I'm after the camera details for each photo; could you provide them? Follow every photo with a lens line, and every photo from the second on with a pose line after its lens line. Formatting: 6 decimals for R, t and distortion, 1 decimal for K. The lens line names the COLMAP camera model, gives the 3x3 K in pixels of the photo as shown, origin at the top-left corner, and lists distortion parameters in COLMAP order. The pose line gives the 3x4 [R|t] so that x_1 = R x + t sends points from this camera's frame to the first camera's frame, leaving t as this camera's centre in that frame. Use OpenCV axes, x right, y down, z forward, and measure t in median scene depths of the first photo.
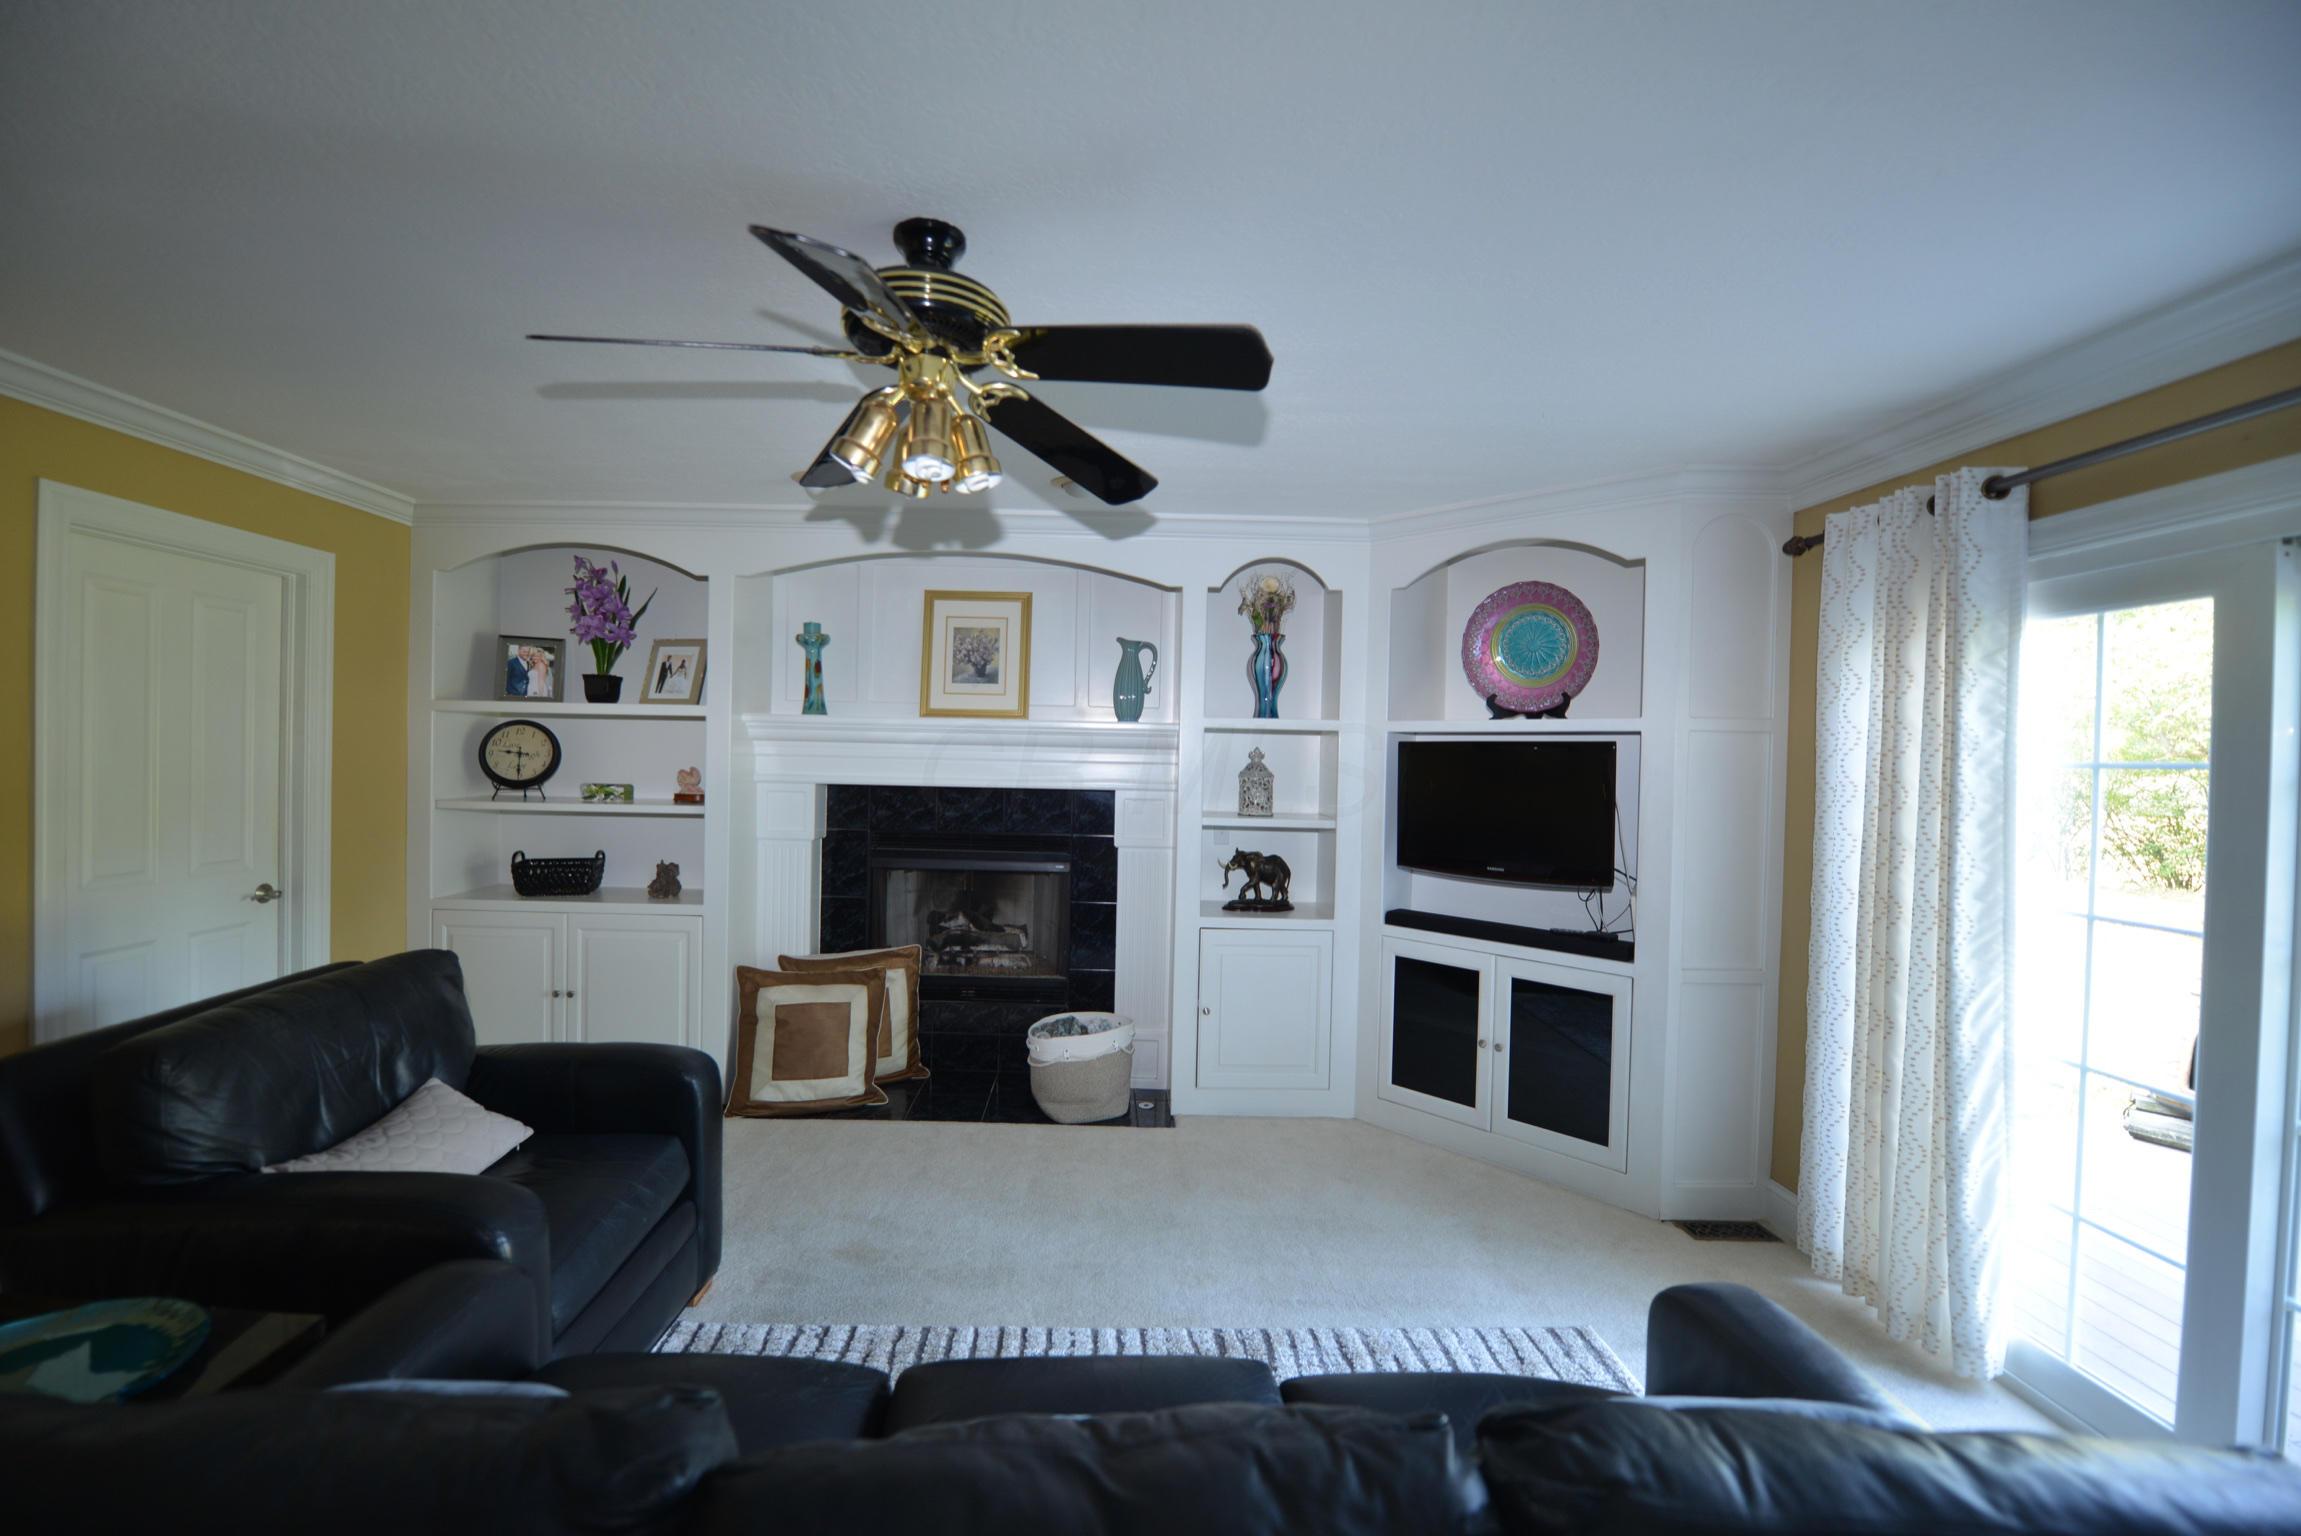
lens RADIAL K [[912.4, 0, 1149.8], [0, 912.4, 767.3], [0, 0, 1]] dist [-0.019650, -0.000966]
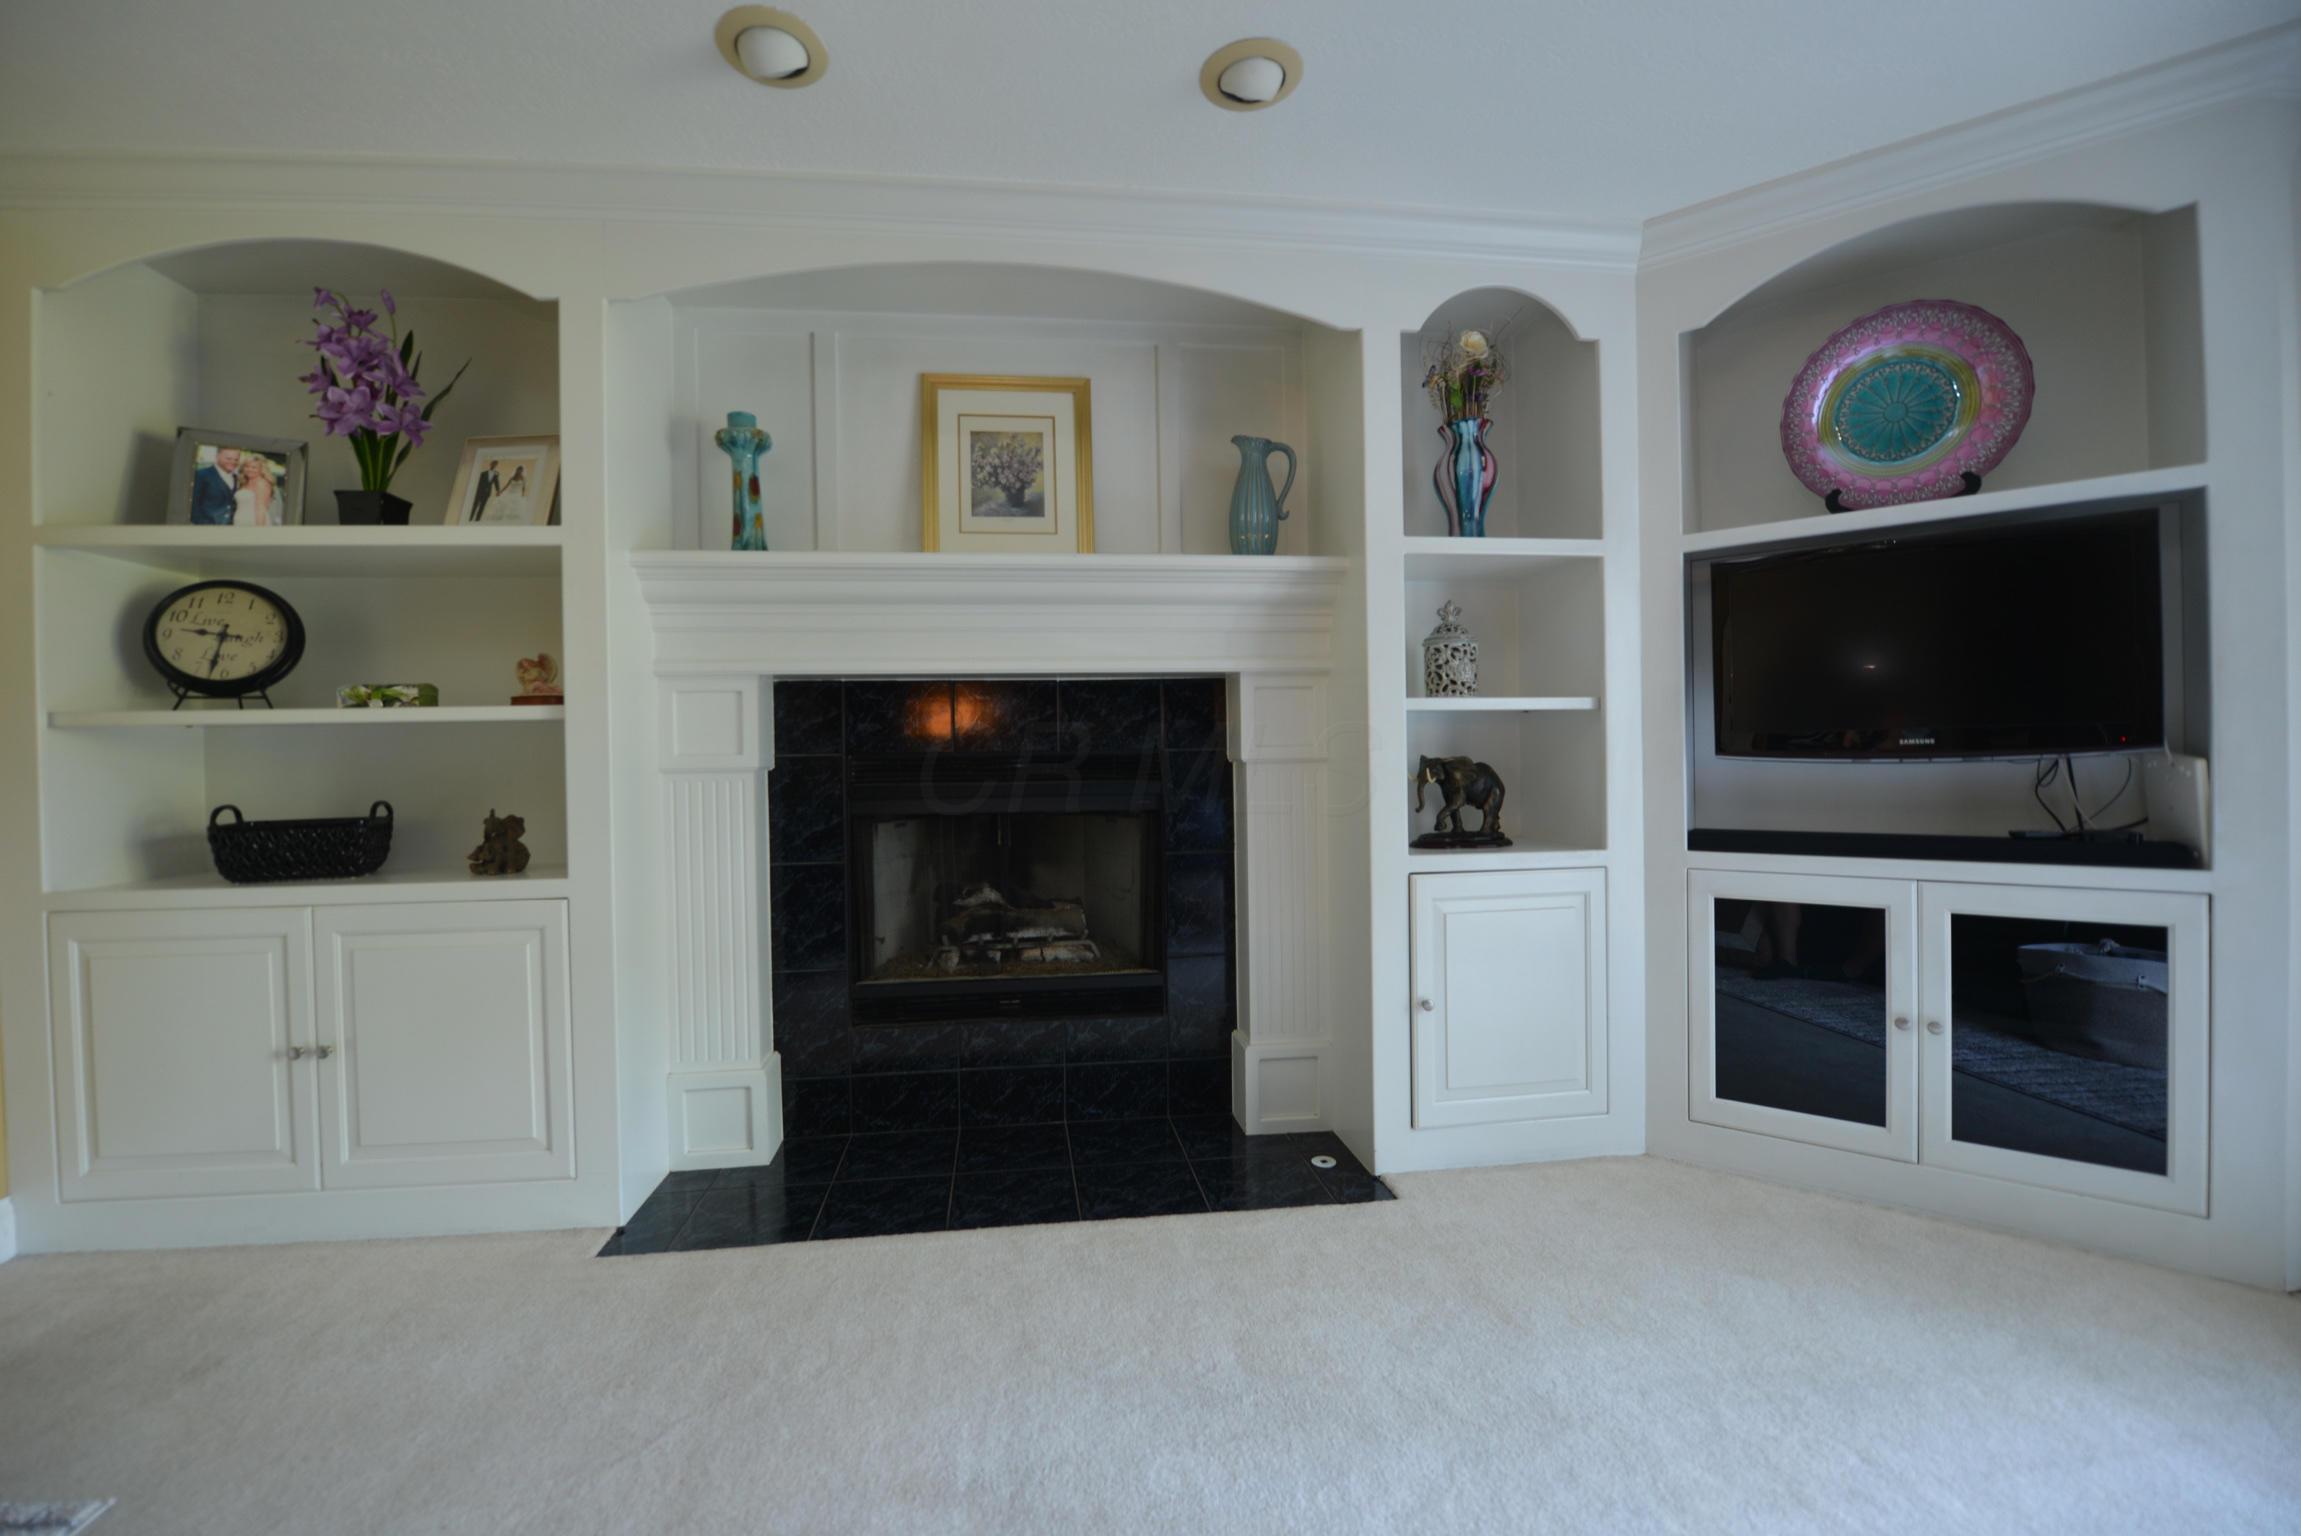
lens RADIAL K [[912.4, 0, 1146.0], [0, 912.4, 762.9], [0, 0, 1]] dist [-0.019650, -0.000966]
pose [[0.993957, -0.041056, 0.101804, -0.178678], [0.041776, 0.999115, -0.004949, 0.093060], [-0.101511, 0.009172, 0.994792, 0.381236]]
